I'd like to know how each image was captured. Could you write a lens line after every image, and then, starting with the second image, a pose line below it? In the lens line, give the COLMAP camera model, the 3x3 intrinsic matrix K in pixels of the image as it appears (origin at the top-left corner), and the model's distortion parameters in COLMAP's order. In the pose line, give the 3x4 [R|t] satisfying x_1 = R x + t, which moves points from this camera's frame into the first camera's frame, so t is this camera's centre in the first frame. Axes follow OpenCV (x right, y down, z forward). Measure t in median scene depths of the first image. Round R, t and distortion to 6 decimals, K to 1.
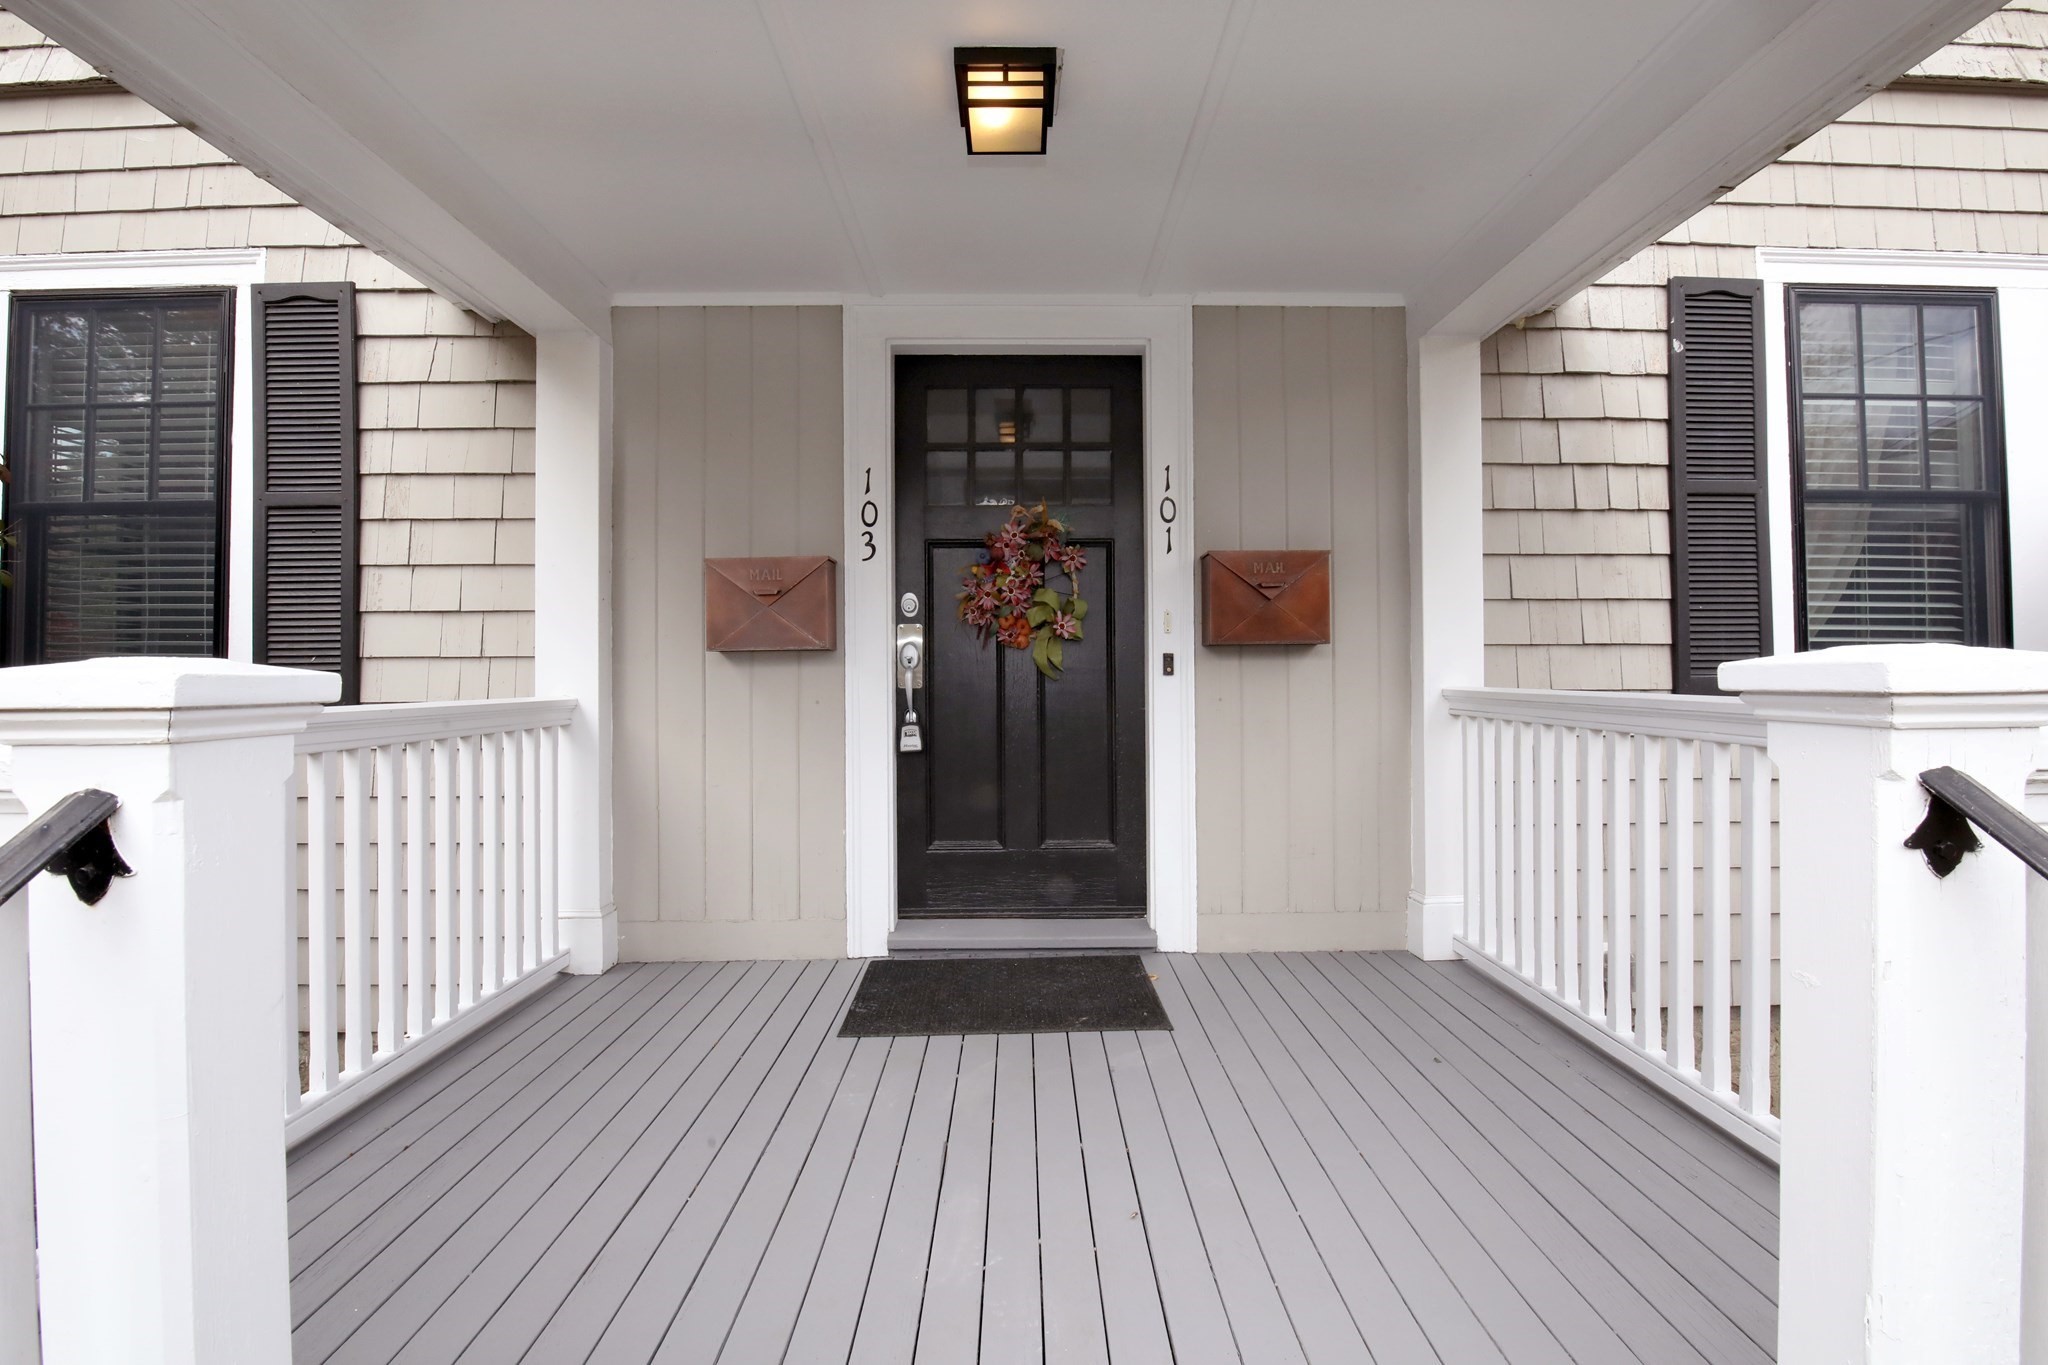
lens RADIAL K [[879.0, 0, 1056.8], [0, 879.0, 649.1], [0, 0, 1]] dist [-0.000813, -0.000124]
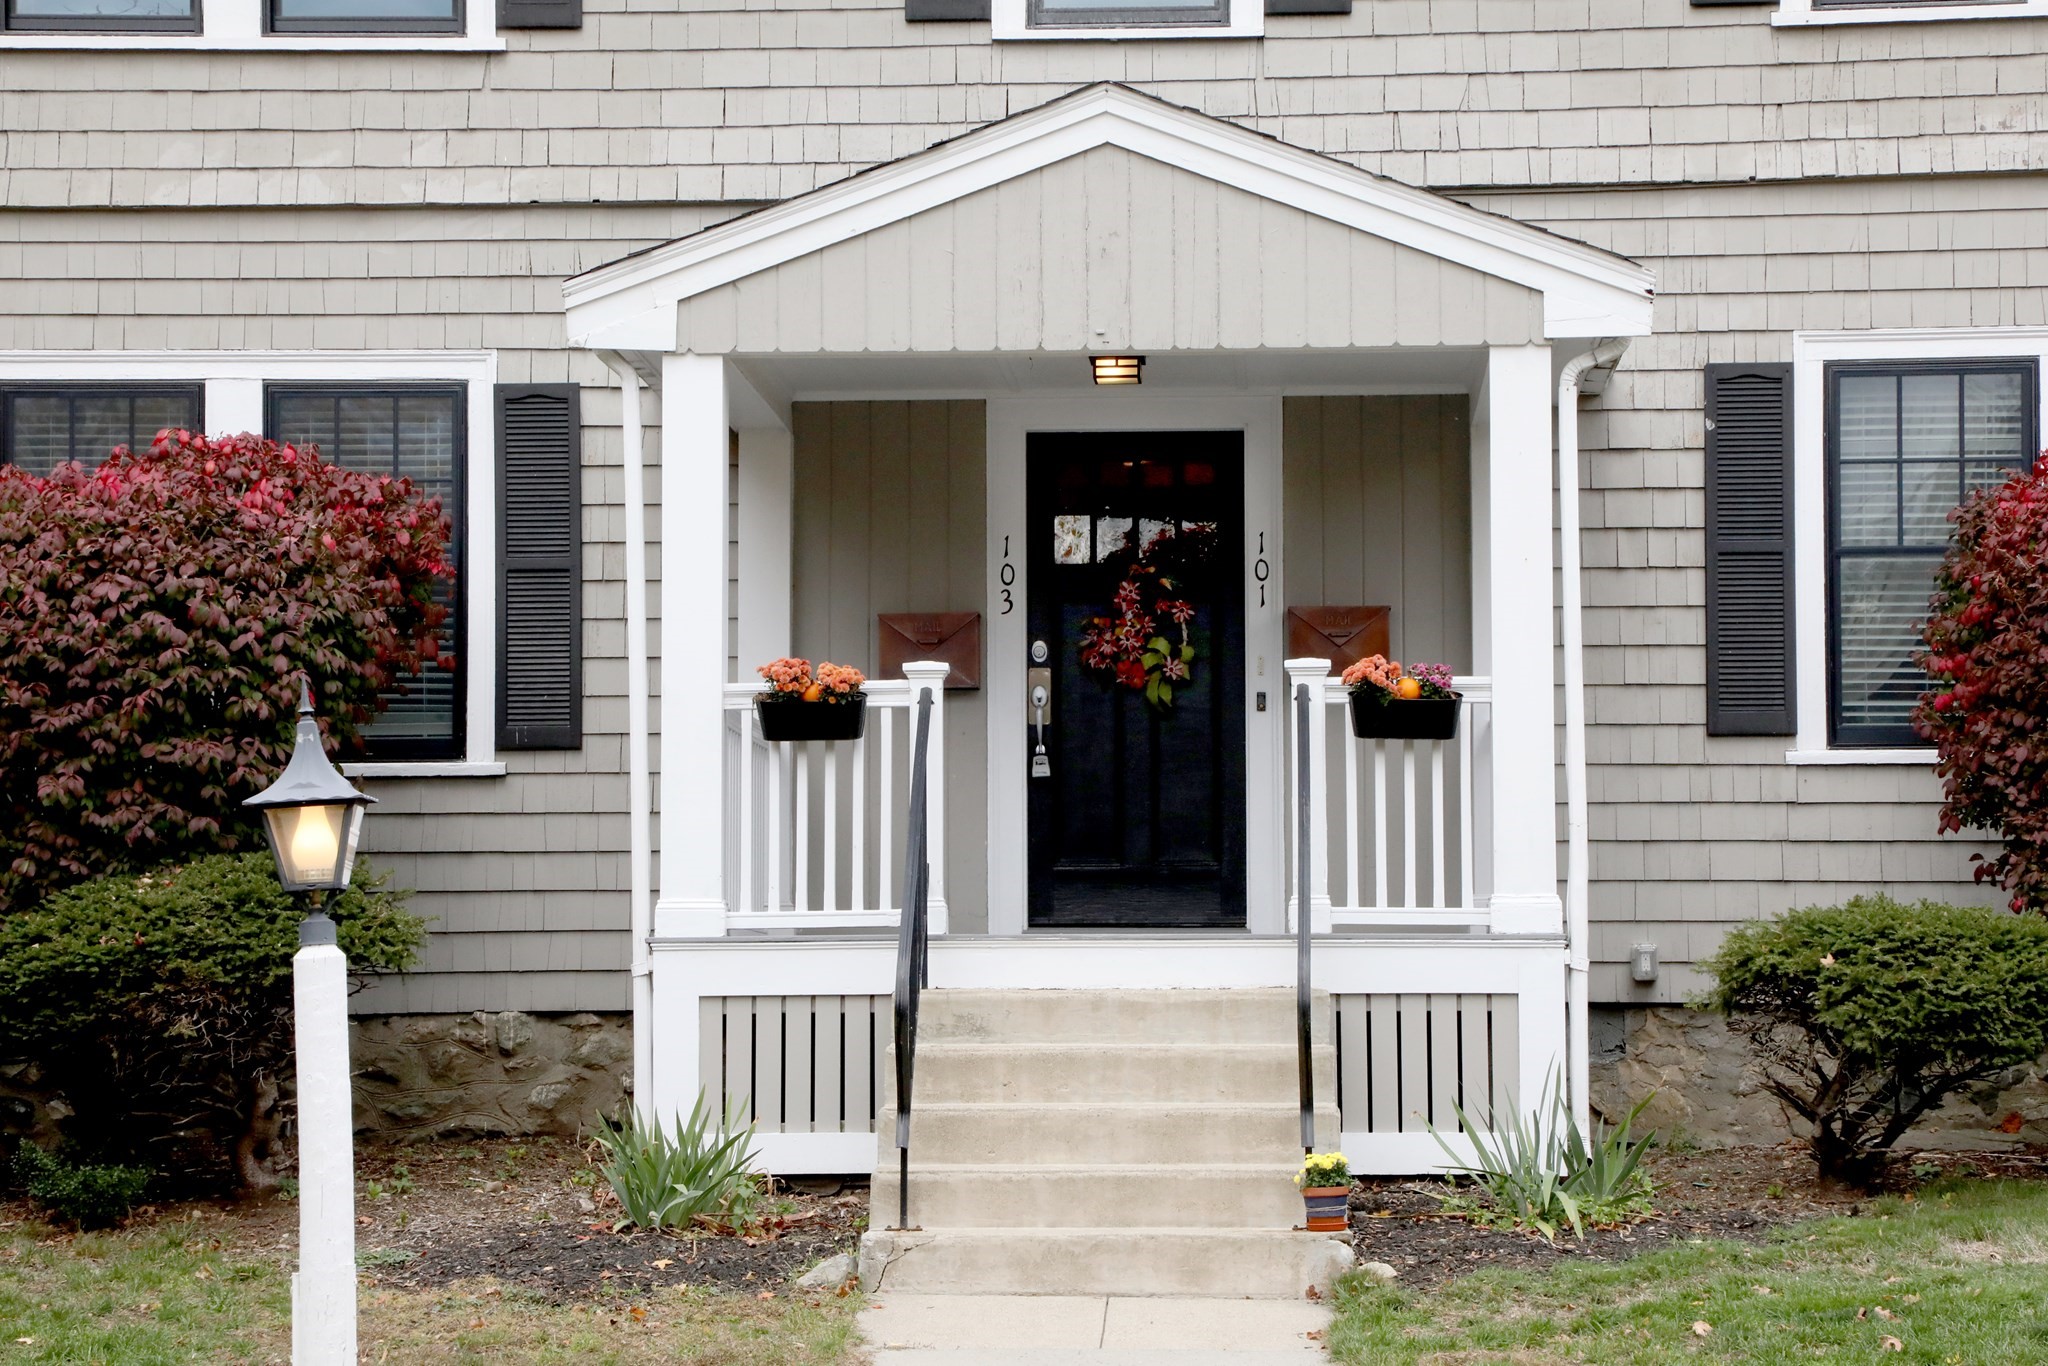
lens RADIAL K [[5947.1, 0, 1024.0], [0, 5947.1, 683.0], [0, 0, 1]] dist [0.781114, 0.004804]
pose [[0.995144, -0.001232, -0.098420, 0.586030], [-0.004231, 0.998462, -0.055278, 0.426997], [0.098337, 0.055426, 0.993608, -6.829804]]
